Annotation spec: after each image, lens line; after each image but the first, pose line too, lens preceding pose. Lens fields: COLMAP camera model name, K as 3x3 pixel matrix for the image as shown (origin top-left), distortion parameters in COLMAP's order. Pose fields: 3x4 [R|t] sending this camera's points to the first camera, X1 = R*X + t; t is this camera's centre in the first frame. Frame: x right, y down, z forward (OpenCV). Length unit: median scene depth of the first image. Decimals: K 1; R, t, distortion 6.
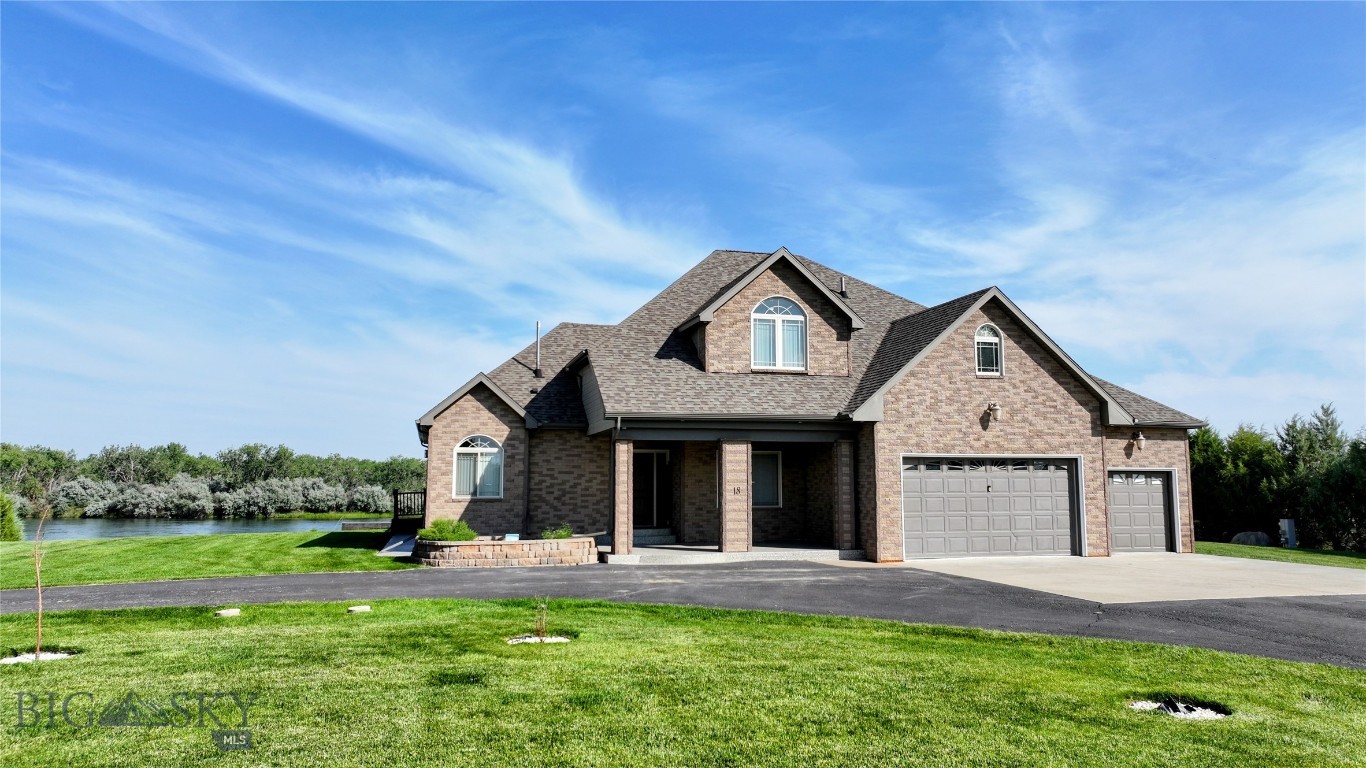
lens RADIAL K [[970.1, 0, 684.9], [0, 970.1, 384.3], [0, 0, 1]] dist [0.001880, 0.003150]
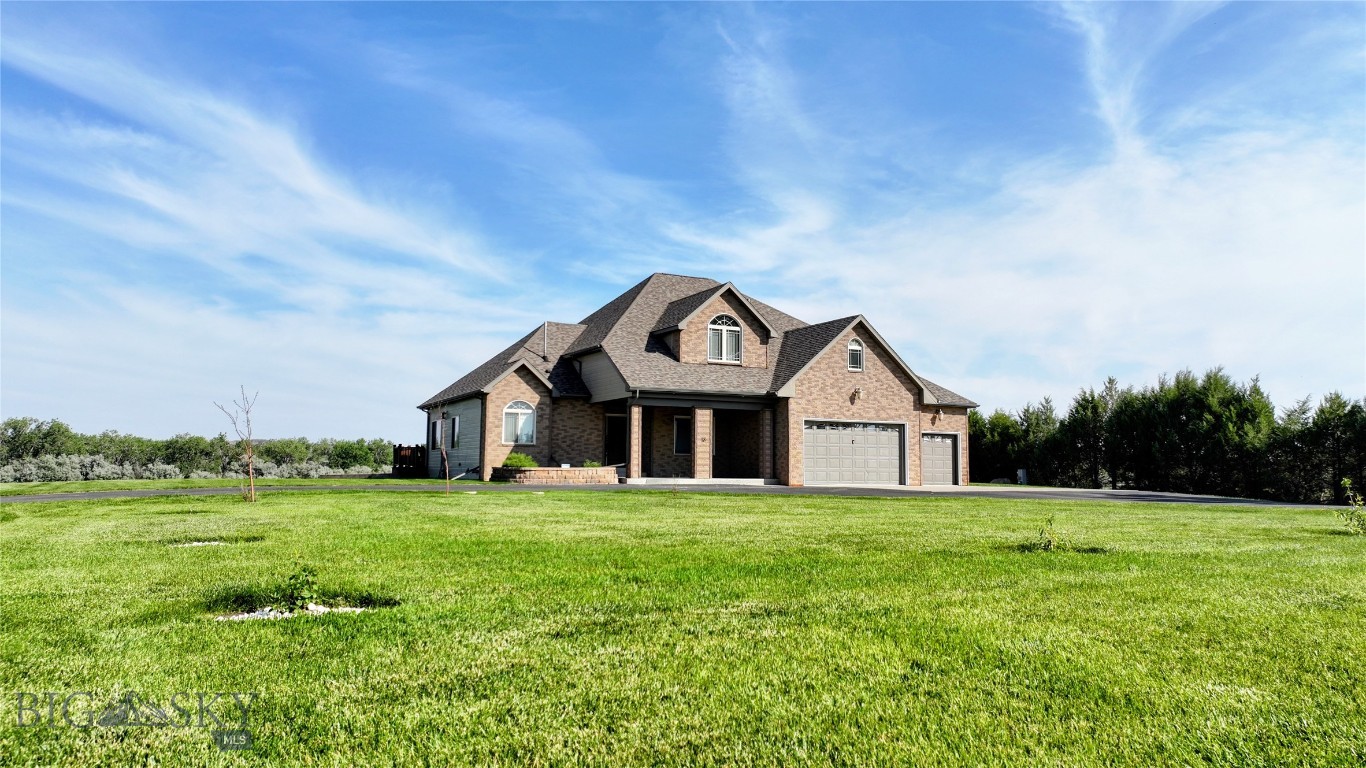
lens RADIAL K [[970.1, 0, 688.6], [0, 970.1, 379.7], [0, 0, 1]] dist [0.001880, 0.003150]
pose [[0.975911, 0.029945, 0.216103, -0.290398], [-0.031702, 0.999486, 0.004666, 0.006870], [-0.215852, -0.011405, 0.976359, -0.481706]]
